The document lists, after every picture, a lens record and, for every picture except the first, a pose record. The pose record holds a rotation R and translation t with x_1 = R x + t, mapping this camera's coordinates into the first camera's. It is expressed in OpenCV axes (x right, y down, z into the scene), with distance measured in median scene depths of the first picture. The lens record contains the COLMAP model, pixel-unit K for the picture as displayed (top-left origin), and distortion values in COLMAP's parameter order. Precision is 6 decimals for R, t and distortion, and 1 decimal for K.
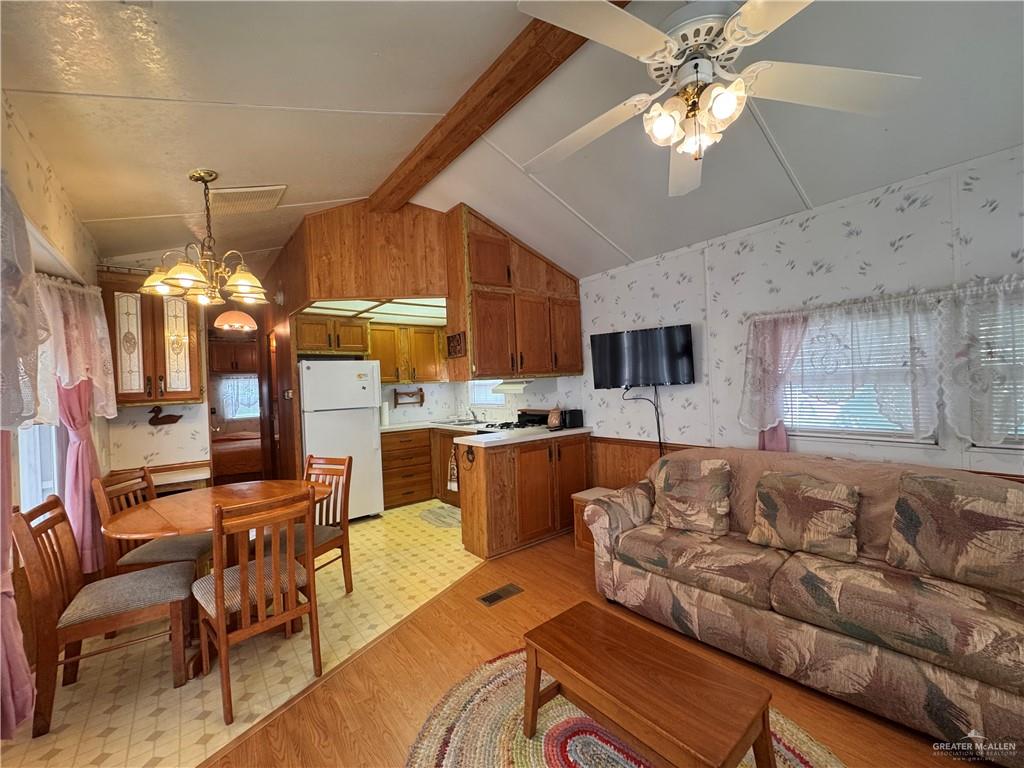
lens RADIAL K [[408.9, 0, 512.1], [0, 408.9, 384.3], [0, 0, 1]] dist [-0.003637, 0.000379]
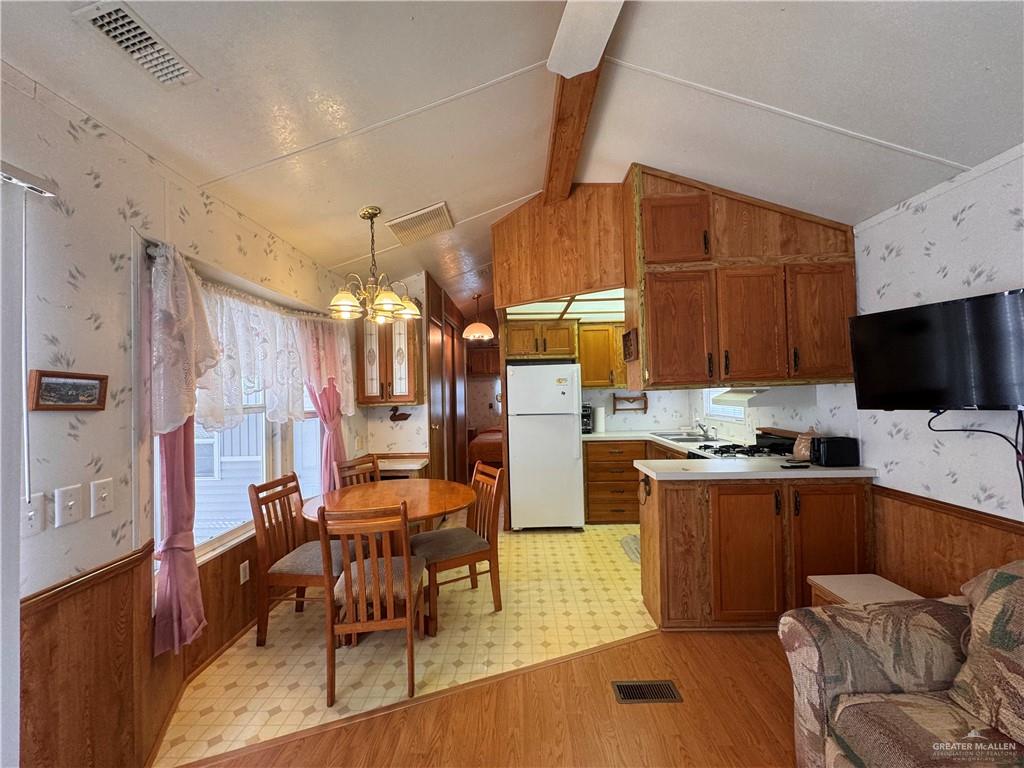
lens RADIAL K [[408.9, 0, 511.7], [0, 408.9, 384.3], [0, 0, 1]] dist [-0.003637, 0.000379]
pose [[0.771684, 0.012153, -0.635890, 0.190104], [-0.006996, 0.999919, 0.010621, -0.026481], [0.635967, -0.003748, 0.771707, 0.234174]]
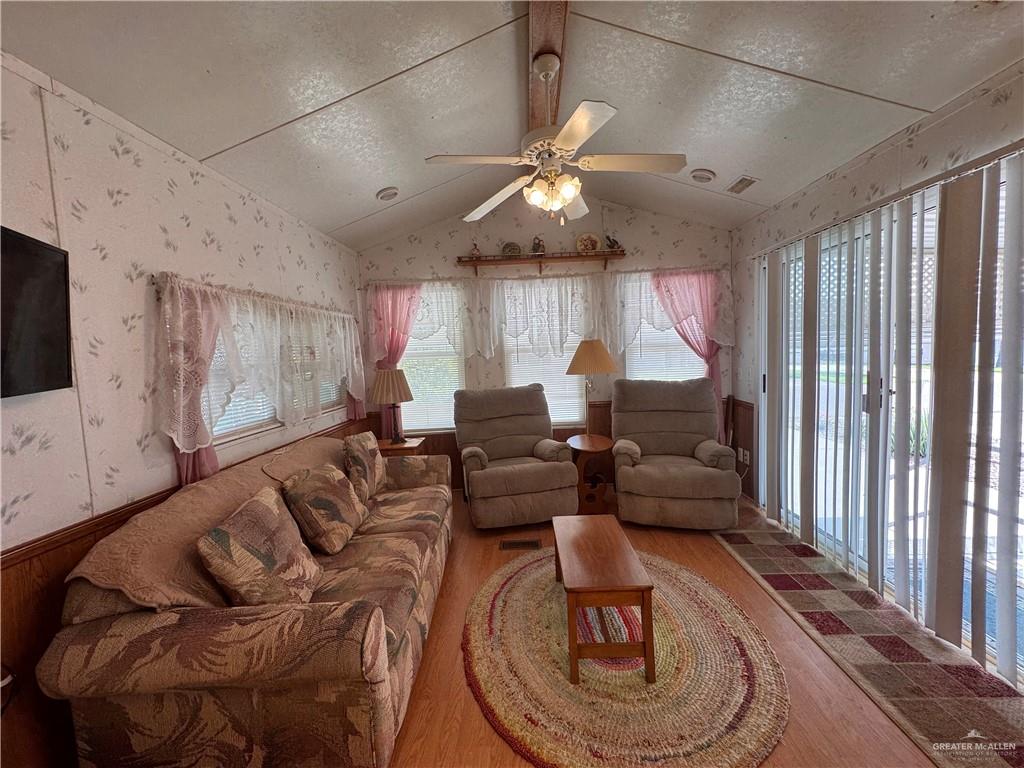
lens RADIAL K [[408.9, 0, 512.0], [0, 408.9, 384.3], [0, 0, 1]] dist [-0.003637, 0.000379]
pose [[-0.751478, 0.018593, 0.659496, -0.188536], [0.068895, 0.996349, 0.050414, 0.005202], [-0.656151, 0.083321, -0.750016, 0.923157]]
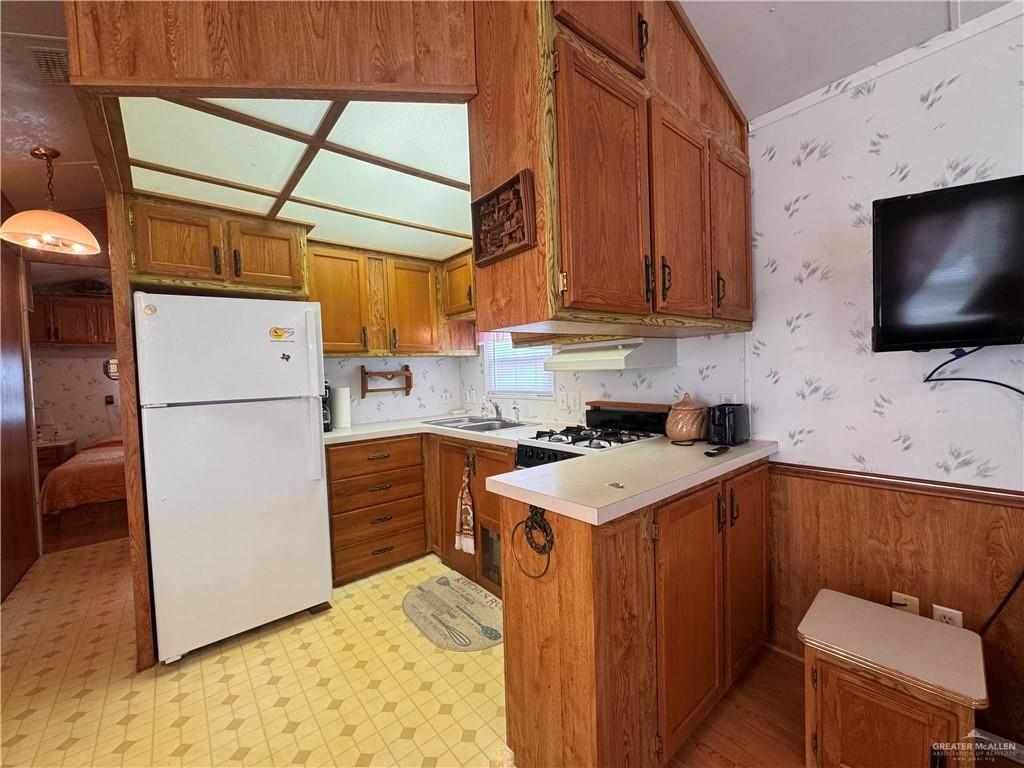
lens RADIAL K [[408.9, 0, 512.2], [0, 408.9, 384.7], [0, 0, 1]] dist [-0.003637, 0.000379]
pose [[0.999674, 0.004919, 0.025048, -0.133352], [-0.005659, 0.999547, 0.029555, 0.032145], [-0.024891, -0.029687, 0.999249, 0.639127]]
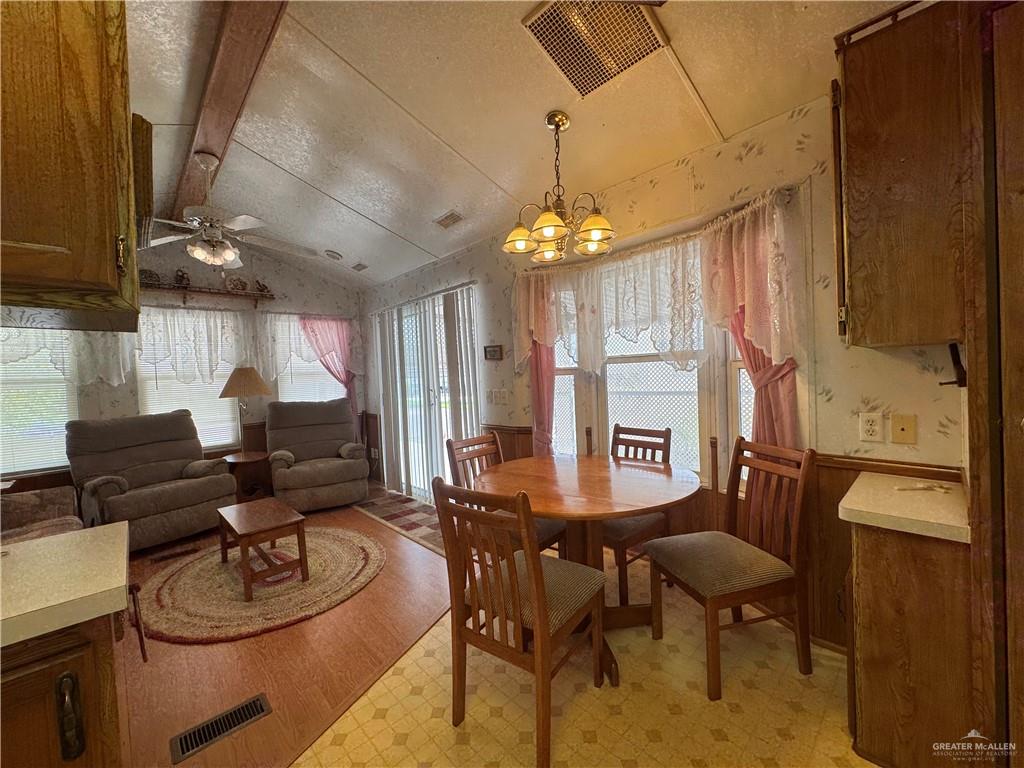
lens RADIAL K [[408.9, 0, 512.5], [0, 408.9, 384.4], [0, 0, 1]] dist [-0.003637, 0.000379]
pose [[-0.993203, 0.084196, -0.080365, -0.339303], [0.082490, 0.996295, 0.024331, 0.044120], [0.082116, 0.017537, -0.996468, 1.265895]]
